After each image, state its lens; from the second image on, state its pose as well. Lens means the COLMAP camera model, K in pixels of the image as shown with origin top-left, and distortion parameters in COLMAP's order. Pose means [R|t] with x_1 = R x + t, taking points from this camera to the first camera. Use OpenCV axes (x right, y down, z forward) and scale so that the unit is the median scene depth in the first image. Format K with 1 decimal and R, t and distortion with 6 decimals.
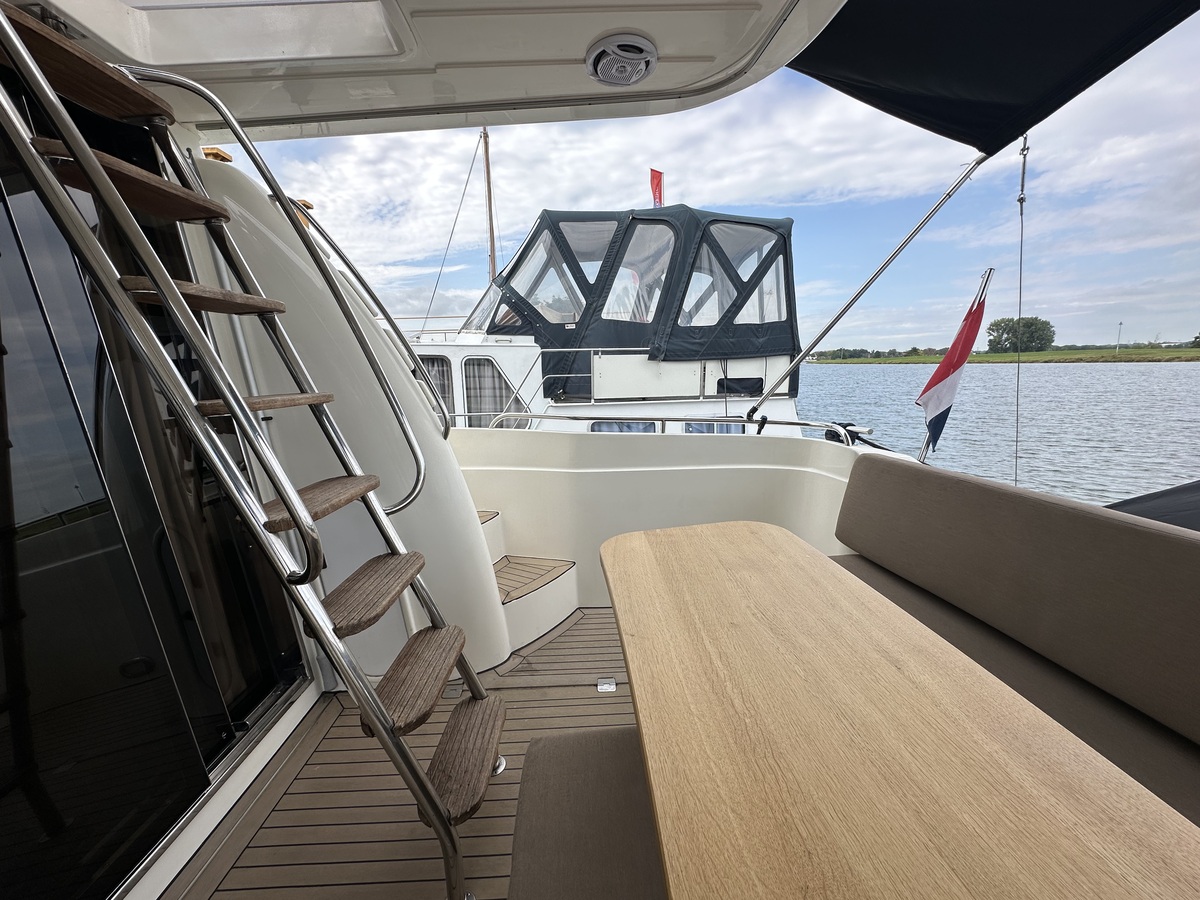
lens RADIAL K [[474.5, 0, 597.4], [0, 474.5, 458.4], [0, 0, 1]] dist [-0.000065, -0.000132]
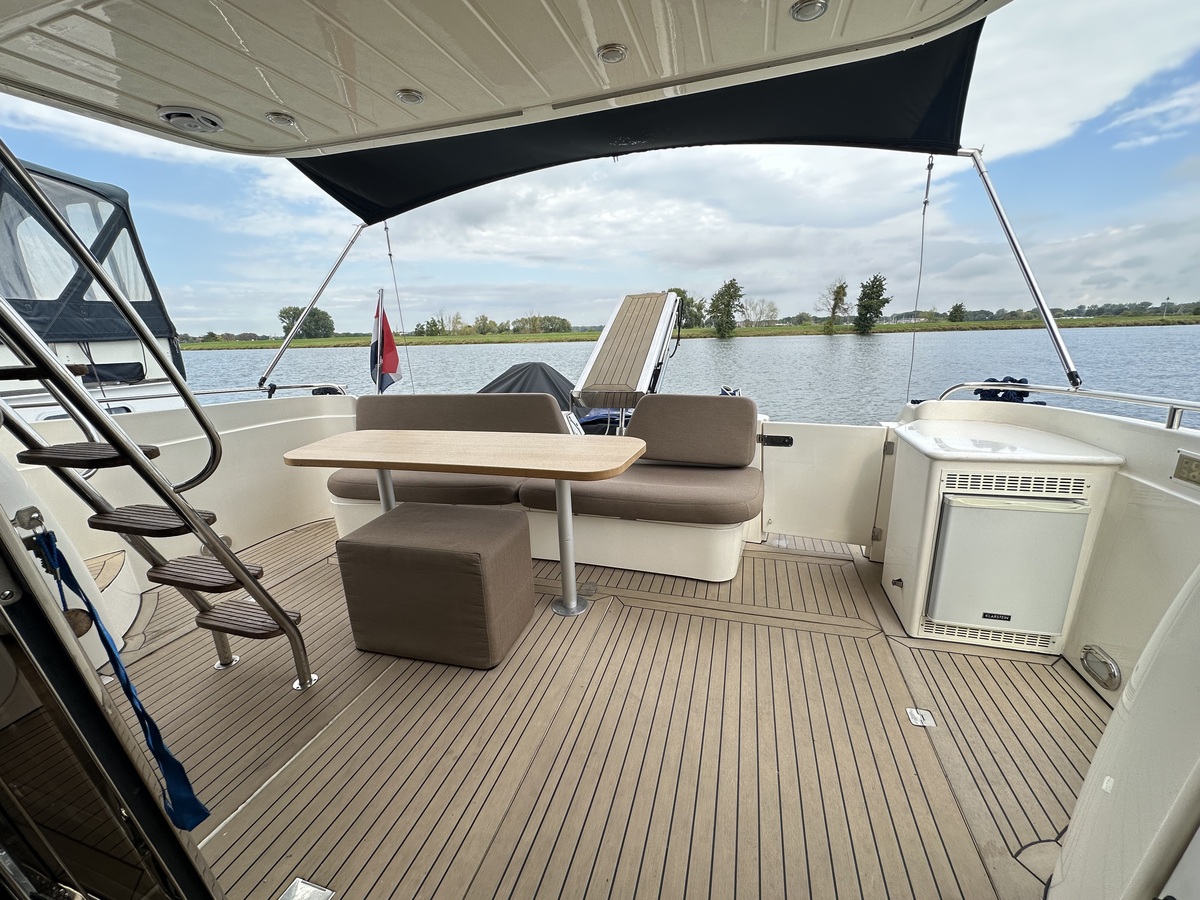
lens RADIAL K [[474.5, 0, 597.4], [0, 474.5, 458.4], [0, 0, 1]] dist [-0.000065, -0.000132]
pose [[0.316240, -0.225021, 0.921606, -0.264719], [0.198207, 0.965695, 0.167772, 0.028927], [-0.927742, 0.129612, 0.349992, -0.110213]]
